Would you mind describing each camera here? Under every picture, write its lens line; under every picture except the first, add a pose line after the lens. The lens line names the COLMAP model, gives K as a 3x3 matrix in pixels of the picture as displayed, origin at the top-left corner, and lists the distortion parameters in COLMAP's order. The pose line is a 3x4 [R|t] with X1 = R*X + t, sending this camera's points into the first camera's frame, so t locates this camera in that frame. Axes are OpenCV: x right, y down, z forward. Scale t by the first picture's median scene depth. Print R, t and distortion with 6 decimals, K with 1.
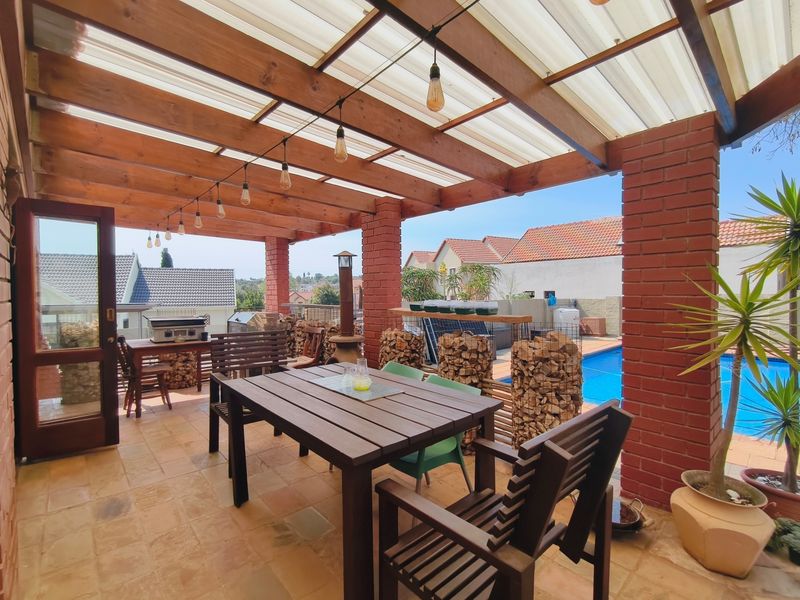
lens RADIAL K [[374.5, 0, 405.0], [0, 374.5, 301.8], [0, 0, 1]] dist [-0.001322, -0.000390]
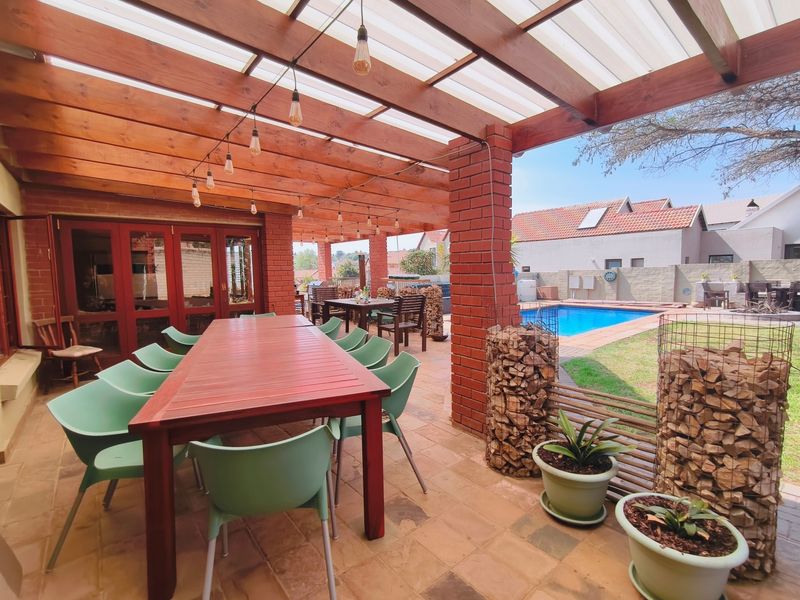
lens RADIAL K [[374.5, 0, 405.0], [0, 374.5, 301.8], [0, 0, 1]] dist [-0.001322, -0.000390]
pose [[0.998576, -0.009489, -0.052495, 0.261594], [0.012794, 0.997933, 0.062969, 0.023581], [0.051789, -0.063551, 0.996634, -1.491002]]
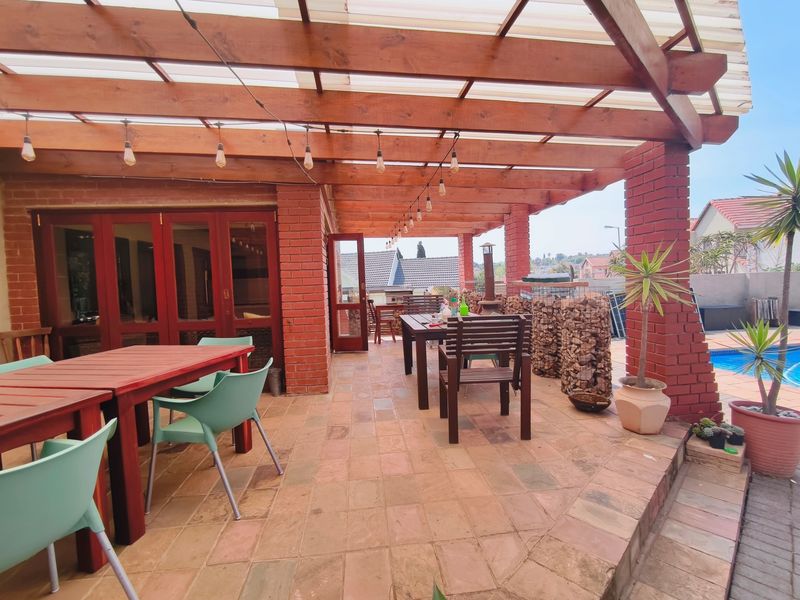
lens RADIAL K [[364.4, 0, 400.0], [0, 364.4, 300.0], [0, 0, 1]] dist [-0.001943, -0.000296]
pose [[0.811159, 0.007050, -0.584784, 0.498044], [0.018164, 0.999141, 0.037242, 0.036588], [0.584544, -0.040831, 0.810334, -0.455982]]
